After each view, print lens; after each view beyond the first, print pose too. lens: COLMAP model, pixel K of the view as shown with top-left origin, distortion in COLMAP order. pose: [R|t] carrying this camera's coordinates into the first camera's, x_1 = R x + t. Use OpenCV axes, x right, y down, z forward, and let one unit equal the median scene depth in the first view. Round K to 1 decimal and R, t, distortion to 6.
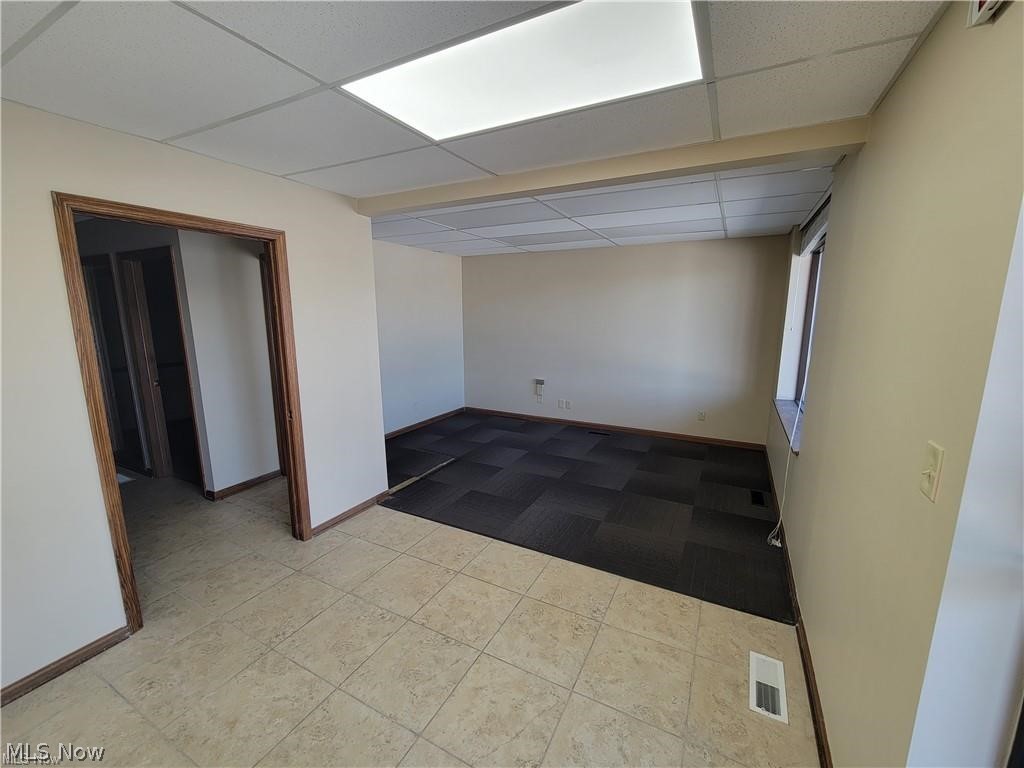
lens RADIAL K [[417.1, 0, 515.6], [0, 417.1, 384.2], [0, 0, 1]] dist [-0.000169, -0.000645]
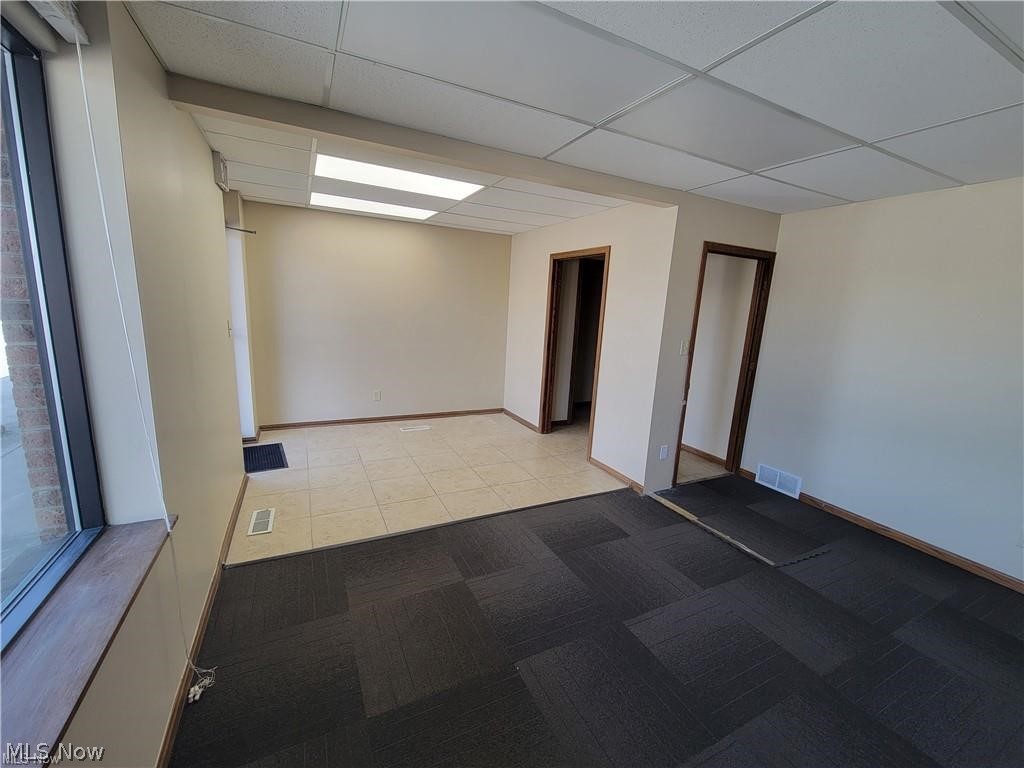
lens RADIAL K [[417.1, 0, 515.6], [0, 417.1, 384.2], [0, 0, 1]] dist [-0.000169, -0.000645]
pose [[-0.579064, 0.123482, -0.805877, 0.685488], [-0.194987, 0.938802, 0.283957, -0.208276], [0.791622, 0.321565, -0.519549, 1.315938]]
